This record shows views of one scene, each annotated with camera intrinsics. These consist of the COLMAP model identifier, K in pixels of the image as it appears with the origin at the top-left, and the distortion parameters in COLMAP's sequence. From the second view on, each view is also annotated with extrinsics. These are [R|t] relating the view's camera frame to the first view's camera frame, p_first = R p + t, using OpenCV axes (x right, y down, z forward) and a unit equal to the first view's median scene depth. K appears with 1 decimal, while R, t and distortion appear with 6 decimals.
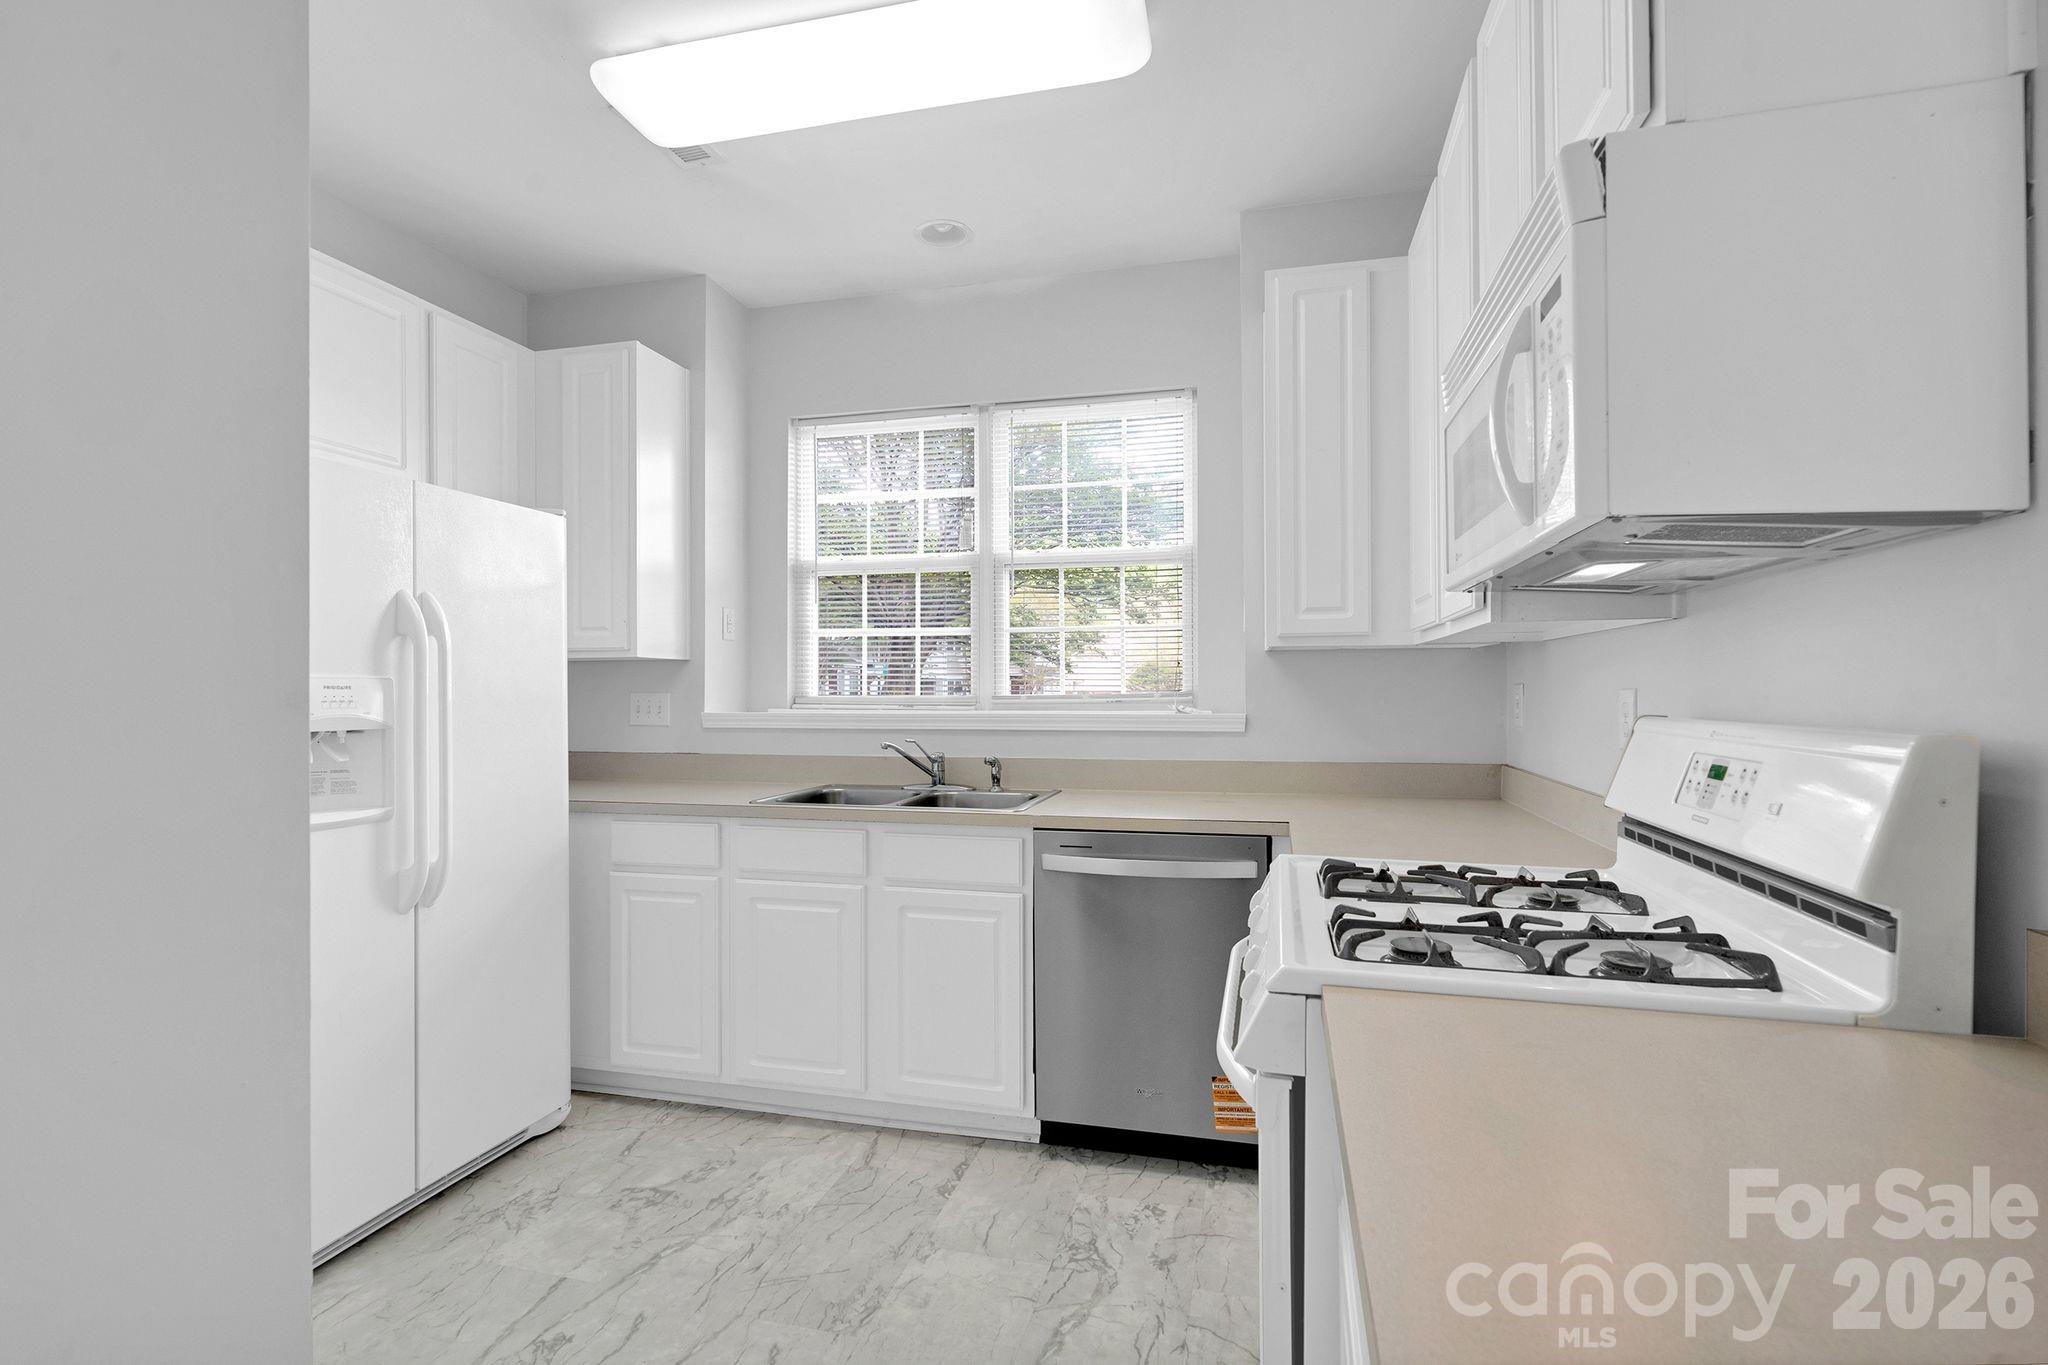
lens RADIAL K [[937.5, 0, 1020.9], [0, 937.5, 698.8], [0, 0, 1]] dist [0.001441, 0.000431]
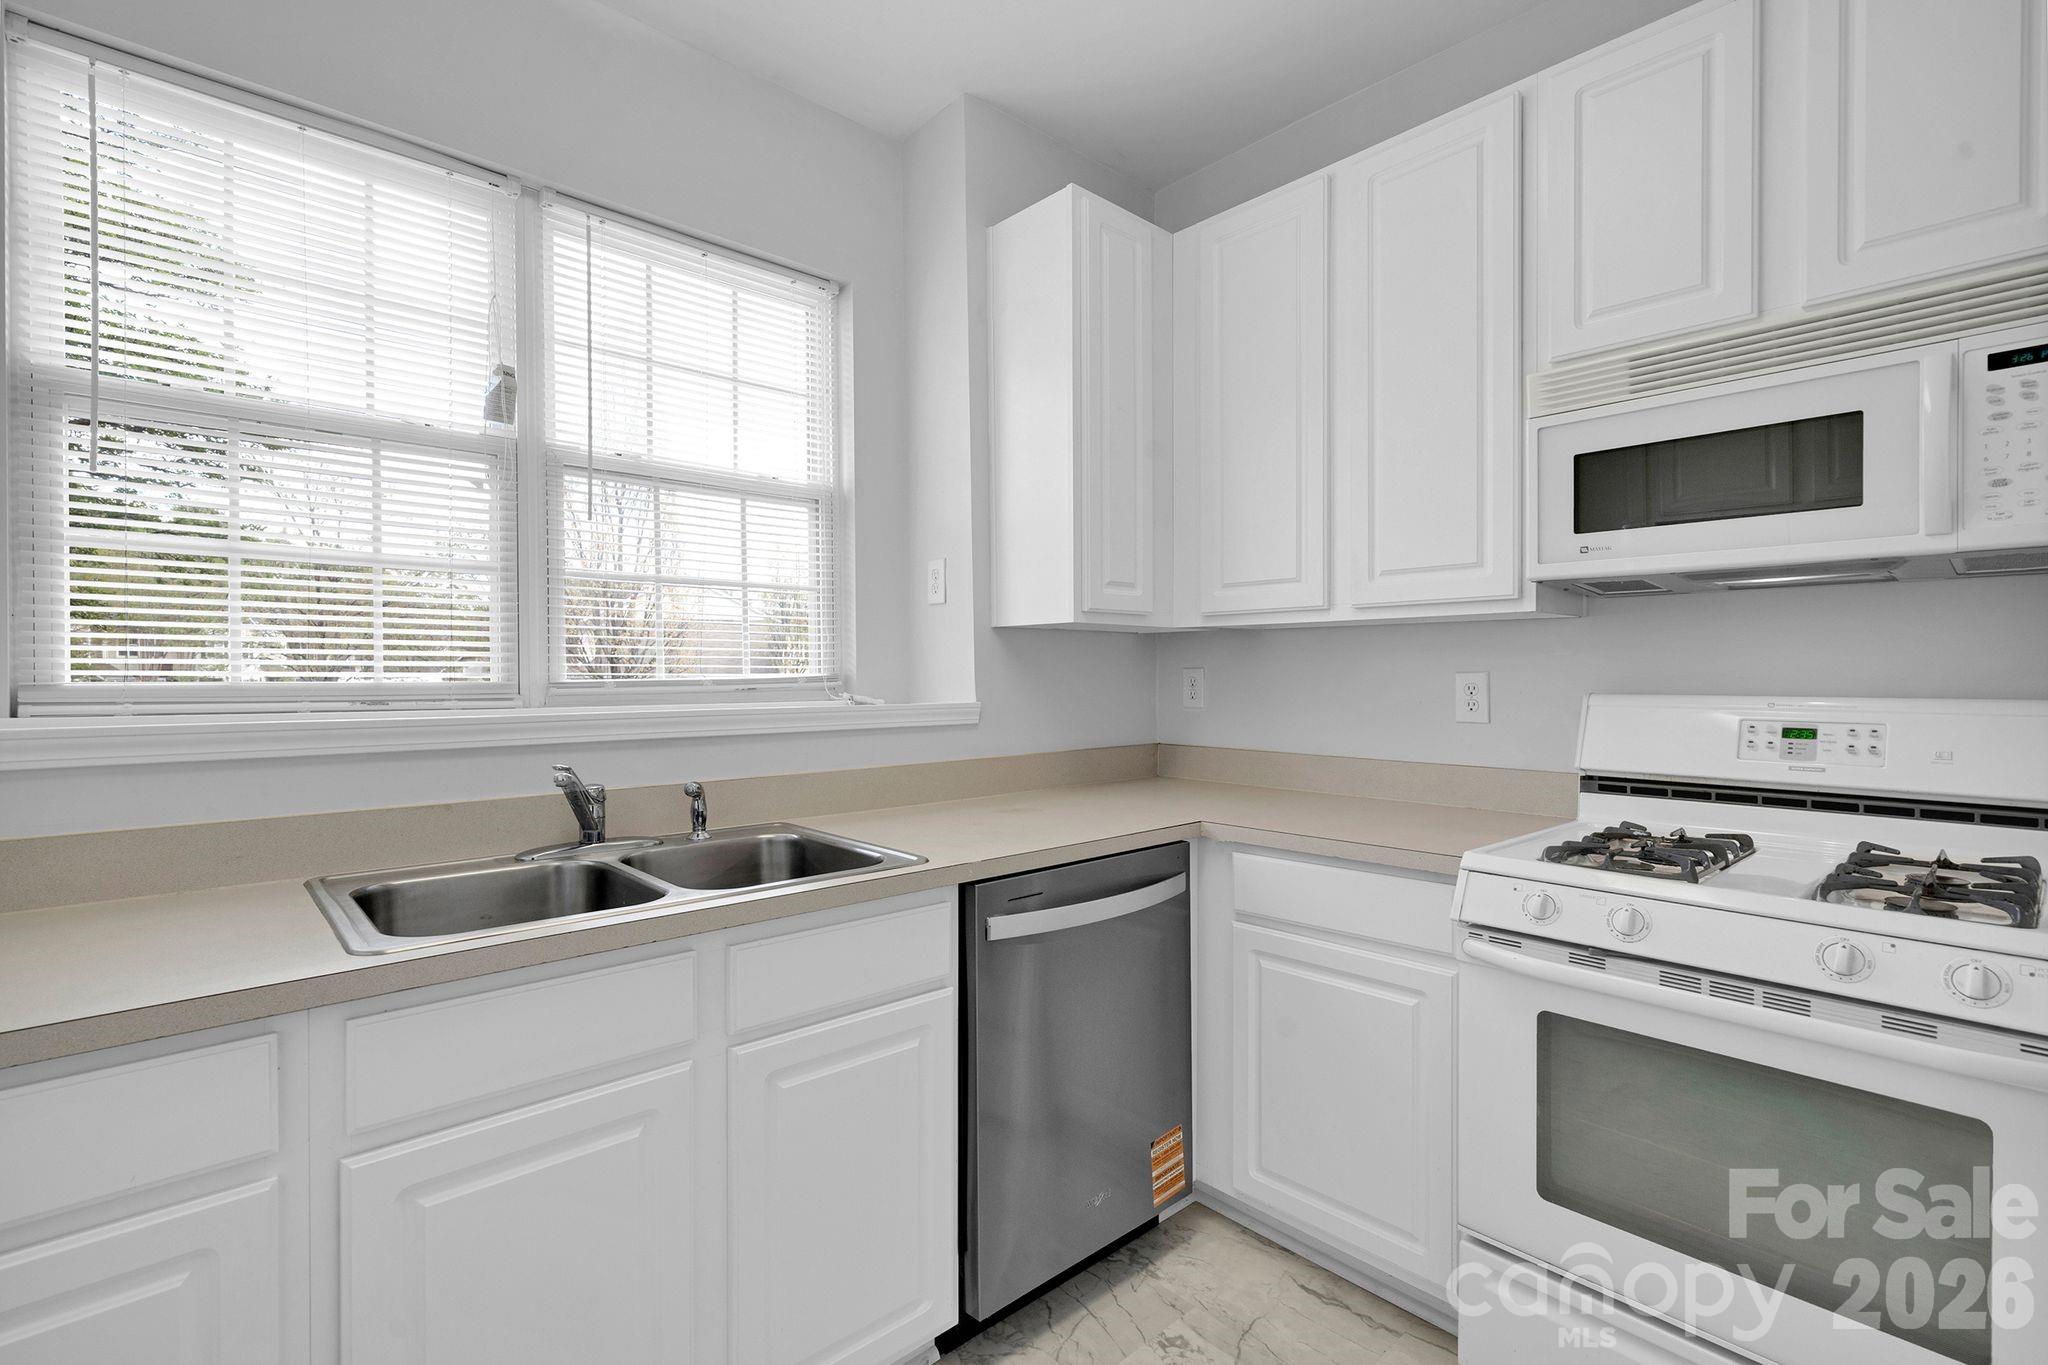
lens RADIAL K [[933.8, 0, 1024.0], [0, 933.8, 682.5], [0, 0, 1]] dist [0.000542, 0.000283]
pose [[0.553835, -0.004377, 0.832615, -0.484127], [0.006765, 0.999977, 0.000757, -0.001499], [-0.832599, 0.005214, 0.553851, 0.574629]]
